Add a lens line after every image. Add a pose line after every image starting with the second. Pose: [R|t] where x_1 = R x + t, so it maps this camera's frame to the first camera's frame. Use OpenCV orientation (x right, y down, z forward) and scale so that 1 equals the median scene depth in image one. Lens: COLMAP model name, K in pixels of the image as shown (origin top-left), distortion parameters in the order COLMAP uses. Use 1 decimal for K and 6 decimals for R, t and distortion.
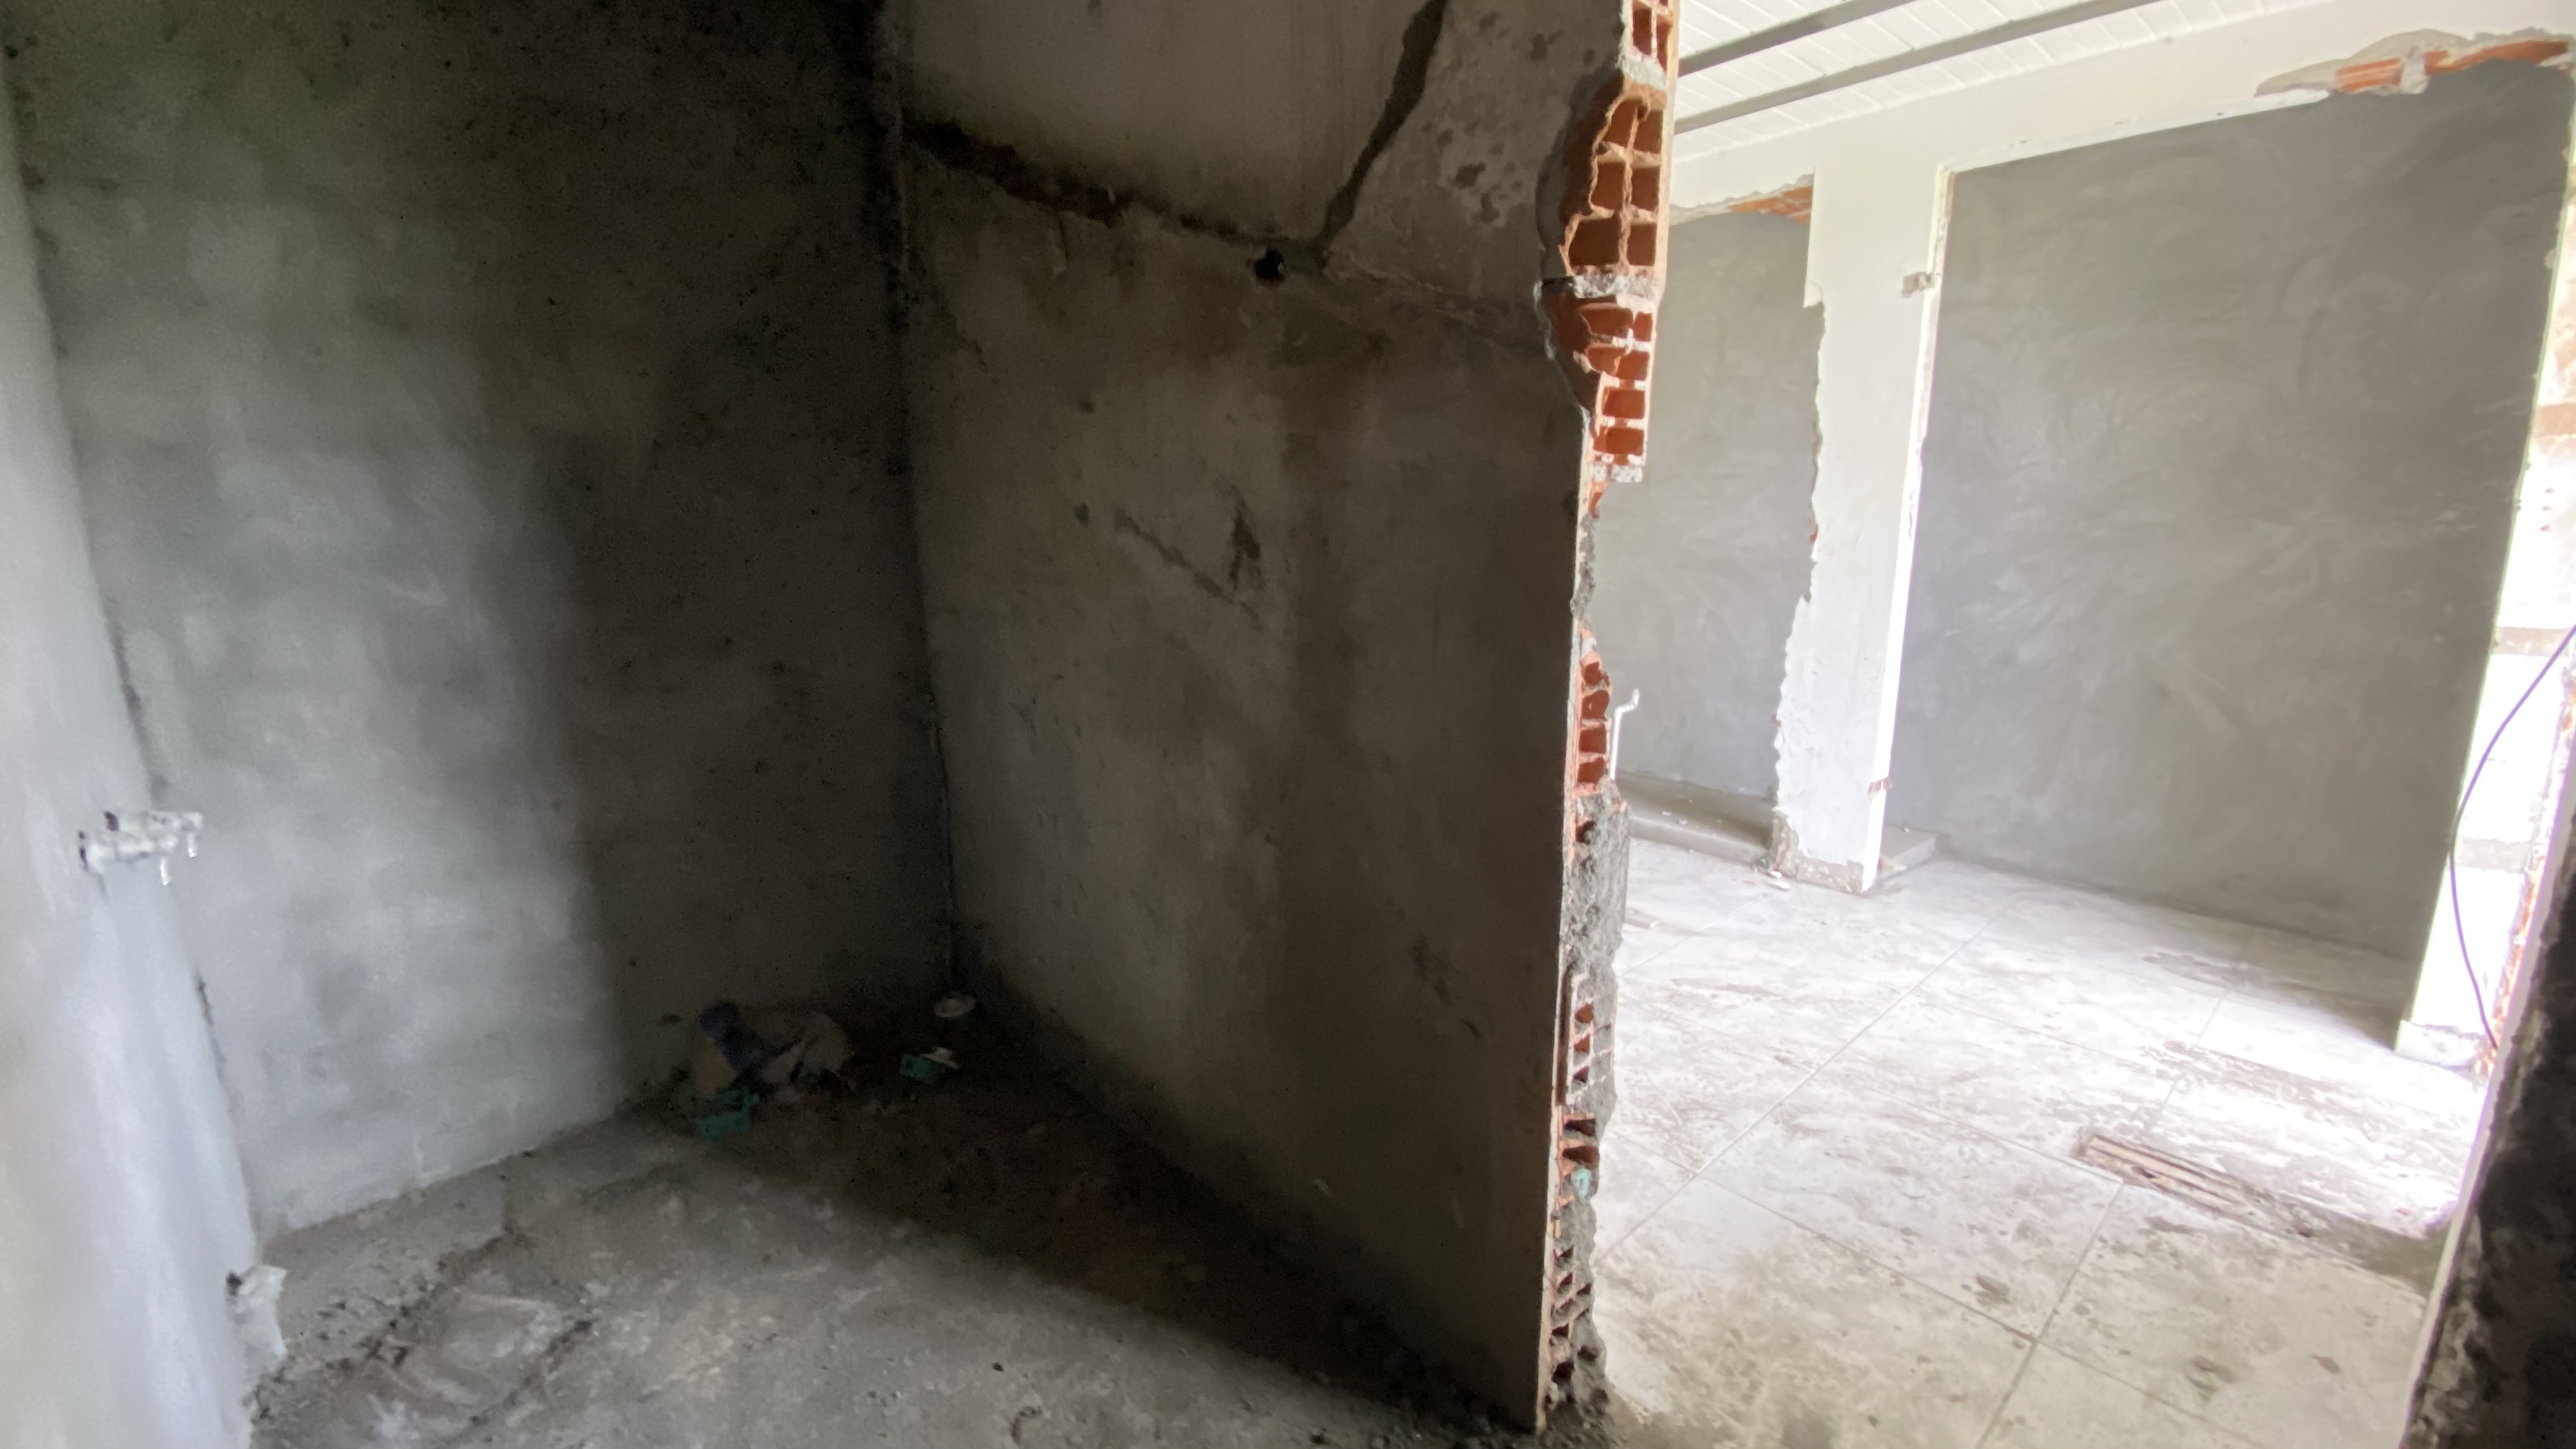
lens RADIAL K [[1041.8, 0, 1286.1], [0, 1041.8, 729.5], [0, 0, 1]] dist [0.023167, -0.021593]
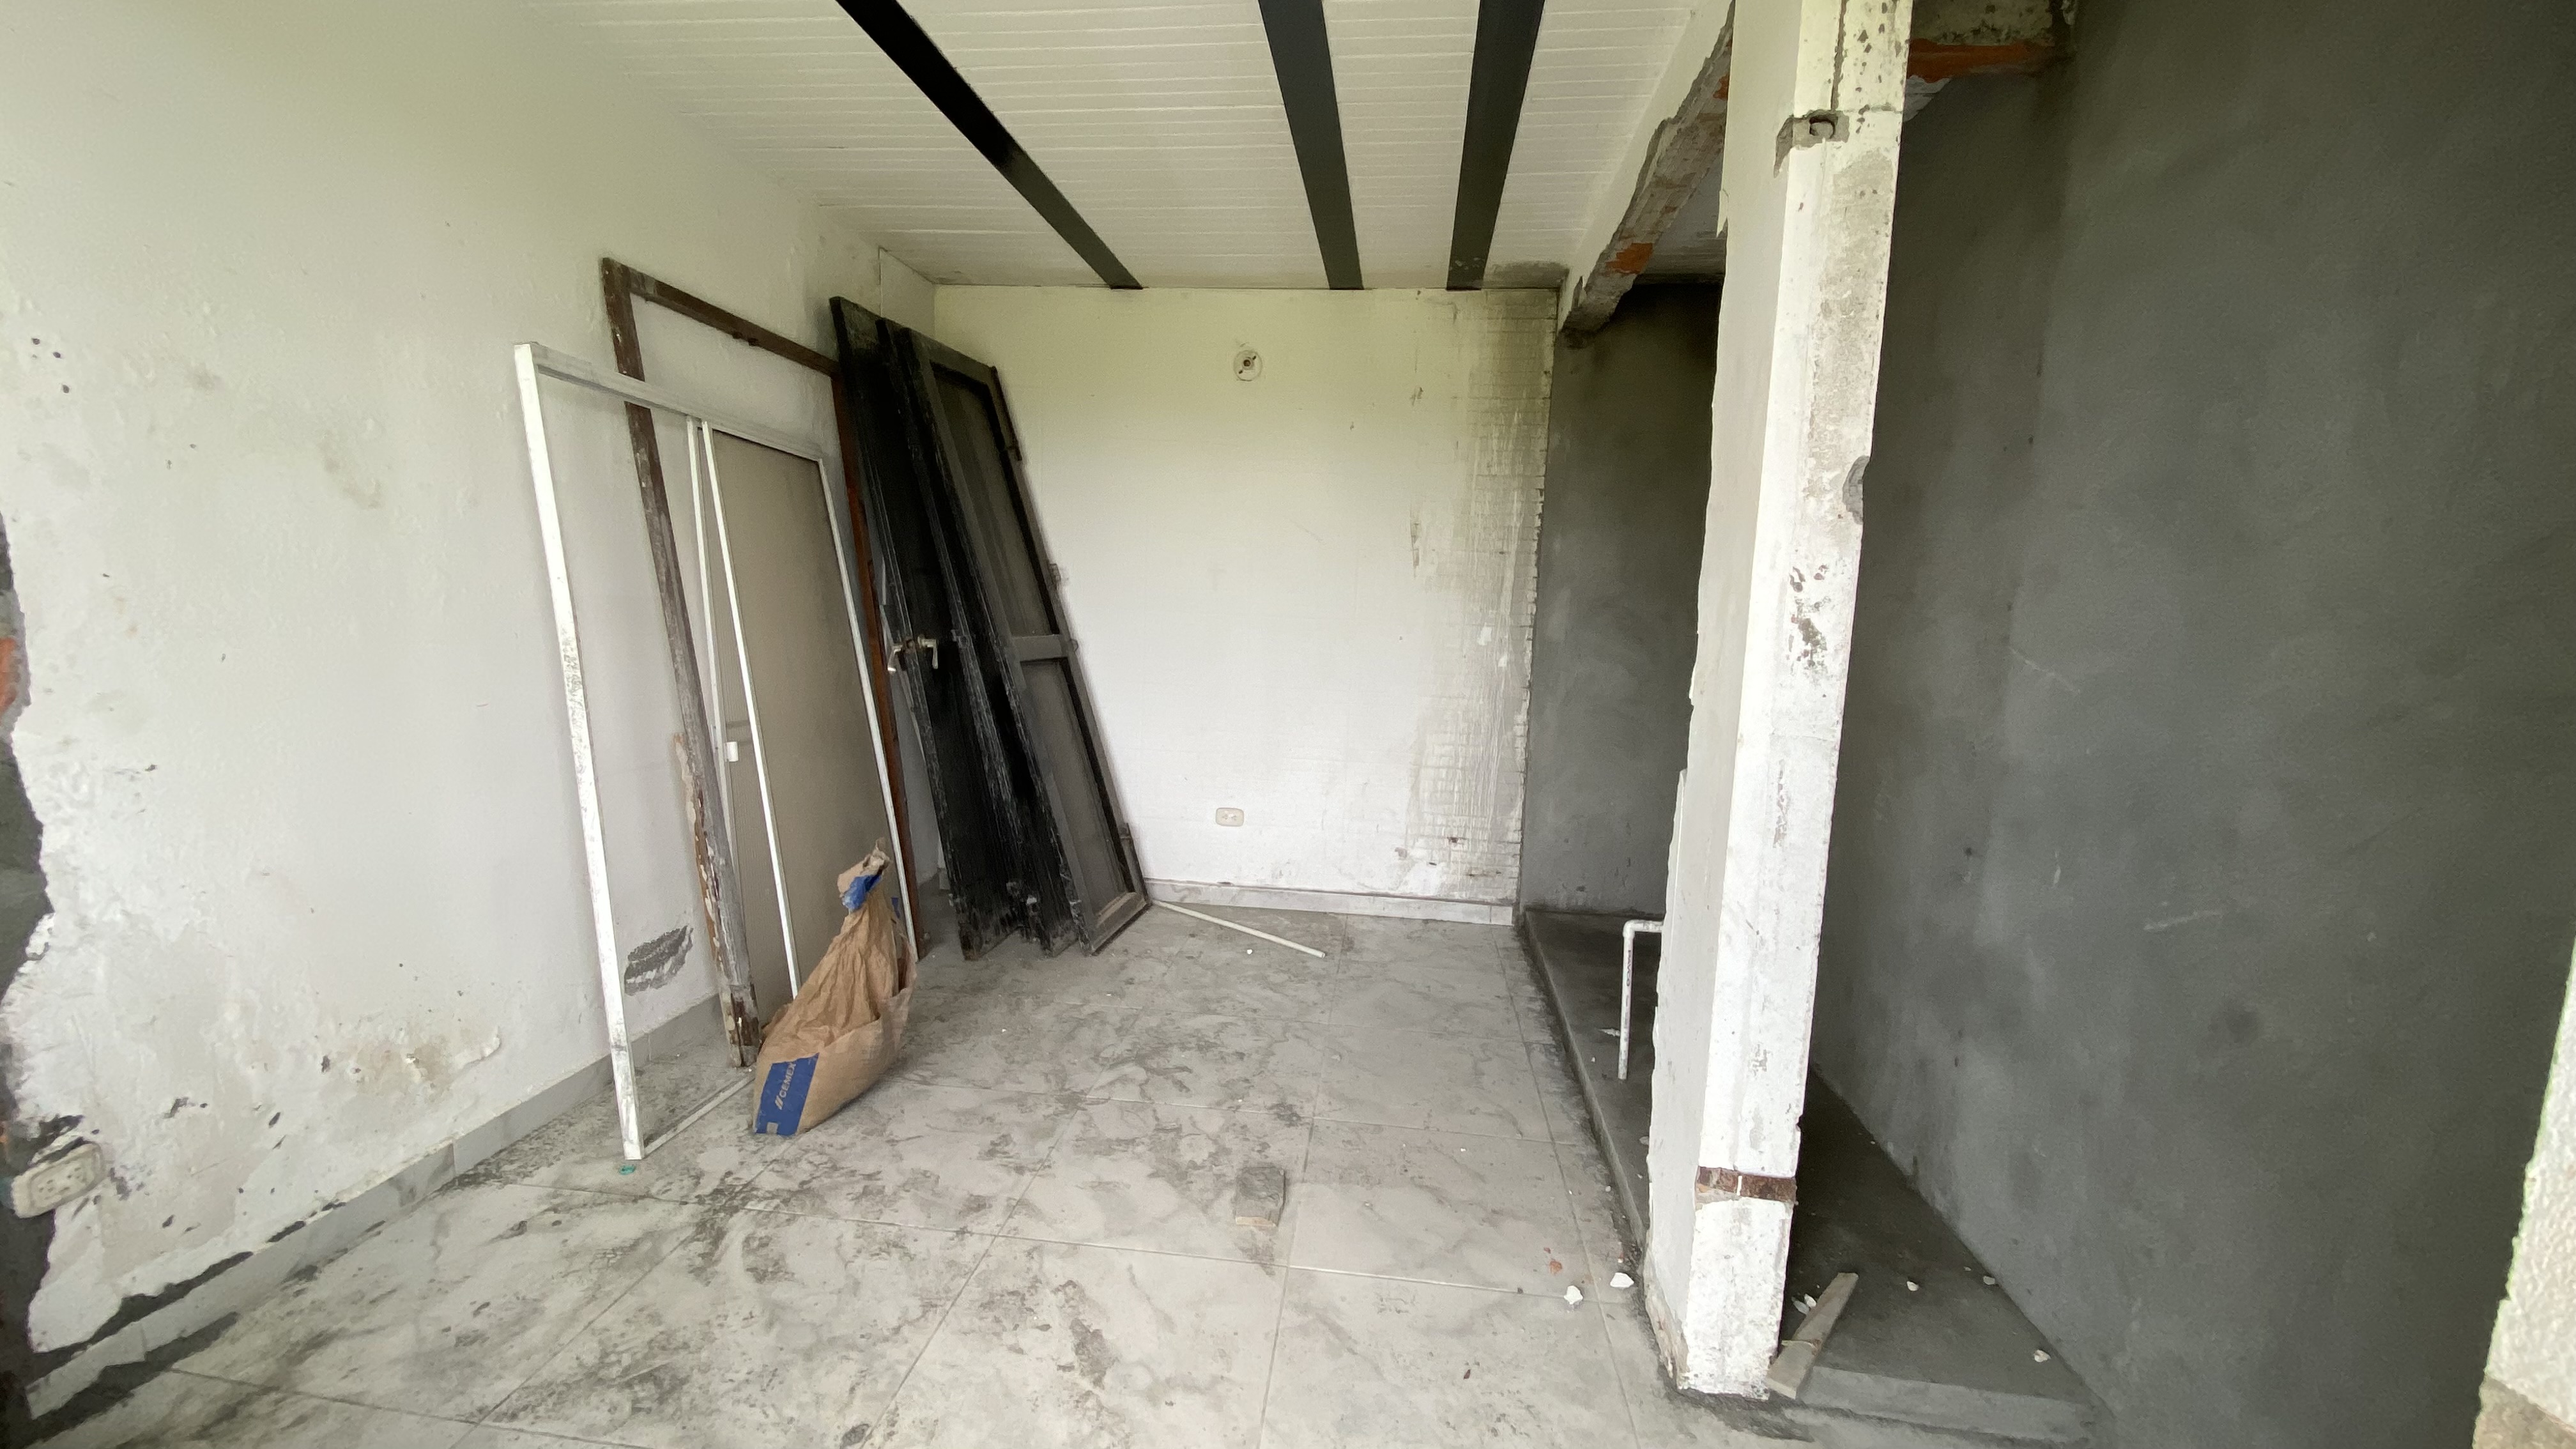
lens RADIAL K [[1041.8, 0, 1286.1], [0, 1041.8, 729.5], [0, 0, 1]] dist [0.023167, -0.021593]
pose [[0.662873, 0.124245, -0.738351, 0.817078], [-0.200266, 0.979627, -0.014949, -0.108435], [0.721452, 0.157776, 0.674251, 0.537918]]
